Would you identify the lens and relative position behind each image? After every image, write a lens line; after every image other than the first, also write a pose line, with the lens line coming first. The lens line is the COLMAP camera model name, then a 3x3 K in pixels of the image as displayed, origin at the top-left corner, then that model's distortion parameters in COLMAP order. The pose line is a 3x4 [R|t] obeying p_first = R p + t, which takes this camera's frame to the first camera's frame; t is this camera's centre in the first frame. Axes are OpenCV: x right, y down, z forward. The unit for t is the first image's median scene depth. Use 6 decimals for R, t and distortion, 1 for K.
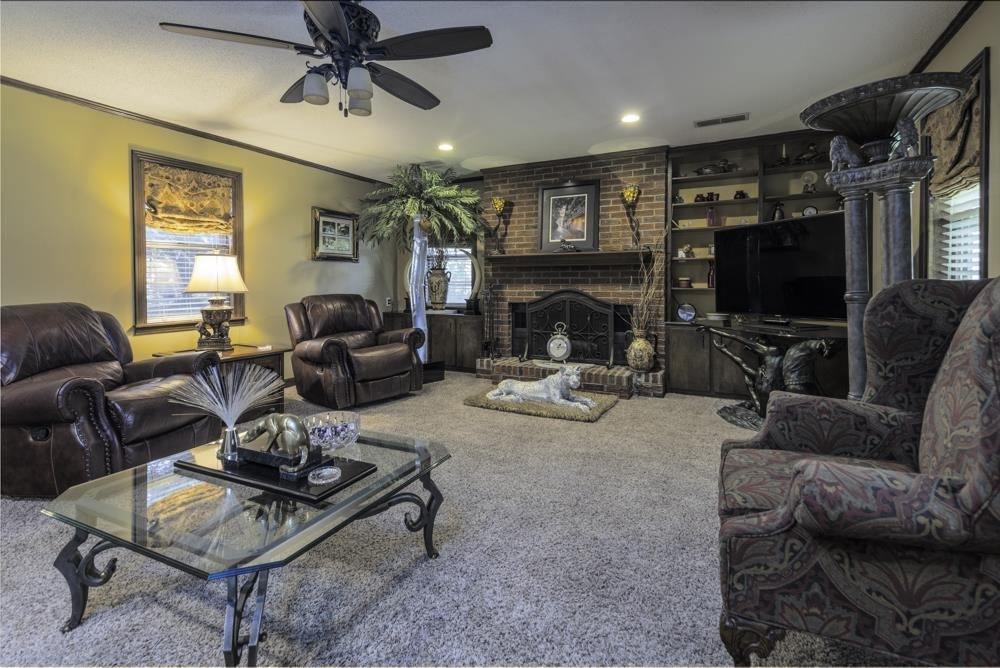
lens RADIAL K [[483.4, 0, 500.0], [0, 483.4, 334.0], [0, 0, 1]] dist [0.056868, -0.025253]
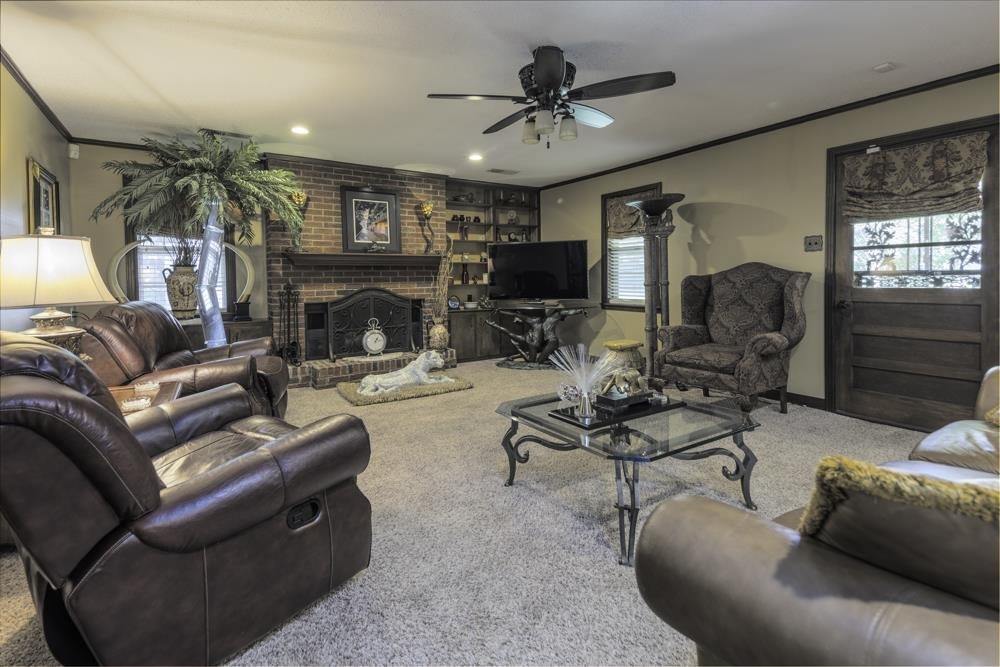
lens RADIAL K [[472.1, 0, 518.0], [0, 472.1, 345.4], [0, 0, 1]] dist [0.043125, -0.000084]
pose [[0.478510, -0.131754, 0.868141, -0.665742], [0.108896, 0.989951, 0.090219, -0.025264], [-0.871303, 0.051366, 0.488049, 0.214233]]
